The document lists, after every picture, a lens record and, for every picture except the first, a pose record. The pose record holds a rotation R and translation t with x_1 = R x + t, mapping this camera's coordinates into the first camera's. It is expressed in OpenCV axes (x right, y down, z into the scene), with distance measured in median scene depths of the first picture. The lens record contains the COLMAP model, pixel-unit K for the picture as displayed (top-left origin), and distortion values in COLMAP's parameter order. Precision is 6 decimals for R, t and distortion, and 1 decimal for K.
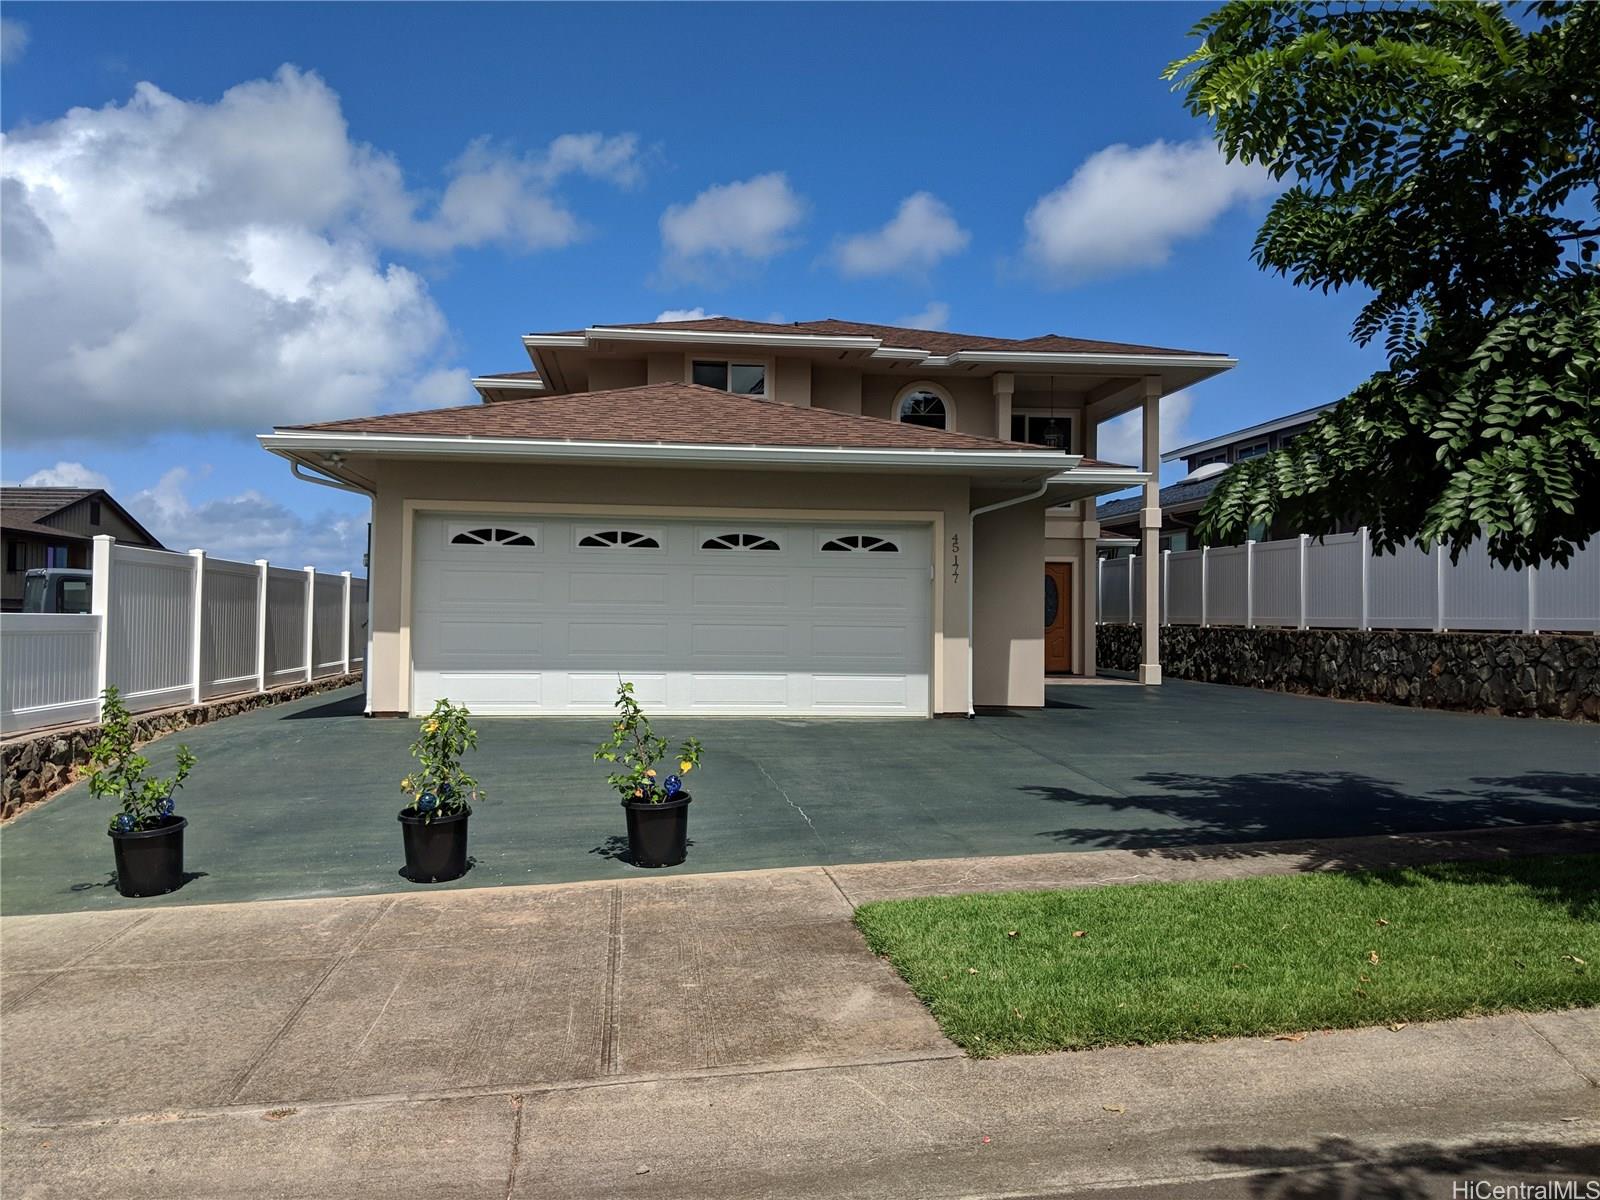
lens RADIAL K [[1294.0, 0, 793.1], [0, 1294.0, 554.6], [0, 0, 1]] dist [0.068774, -0.097181]
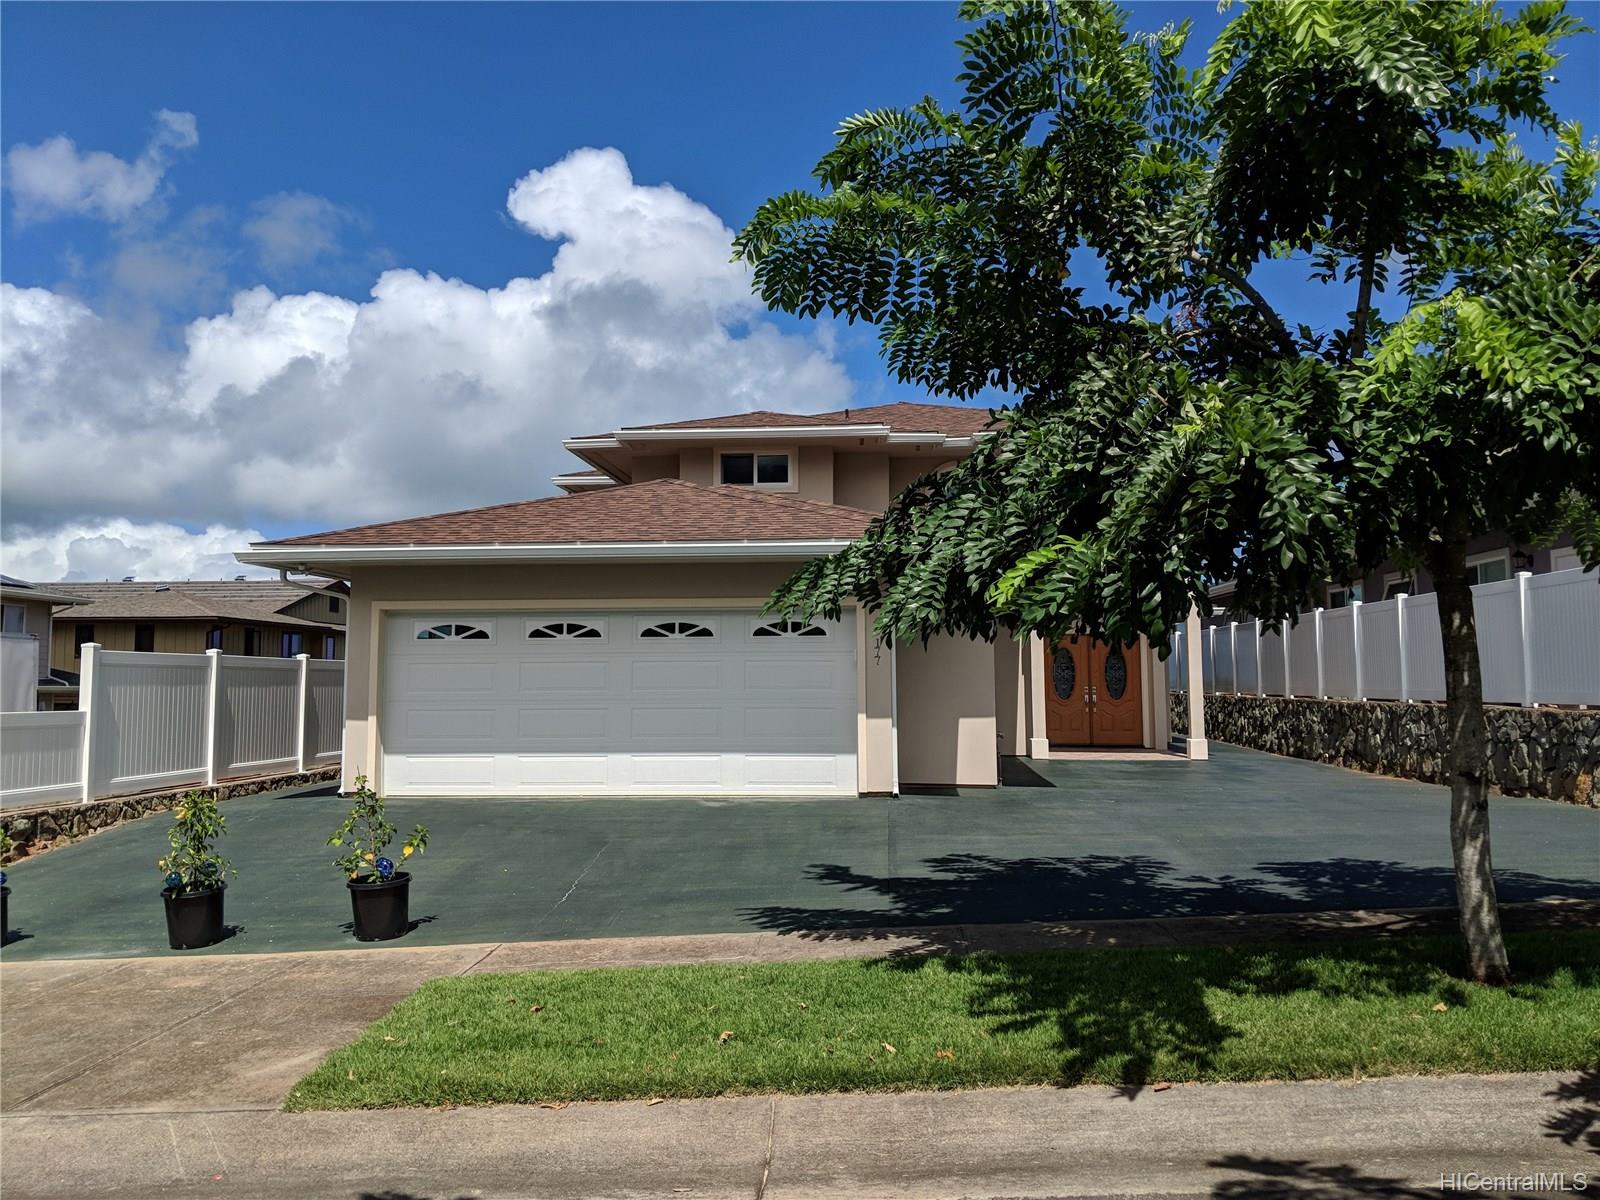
lens RADIAL K [[1294.0, 0, 827.7], [0, 1294.0, 526.3], [0, 0, 1]] dist [0.068774, -0.097181]
pose [[0.980393, -0.038163, -0.193321, 0.290800], [0.024333, 0.997005, -0.073413, -0.013688], [0.195544, 0.067270, 0.978385, -0.029405]]
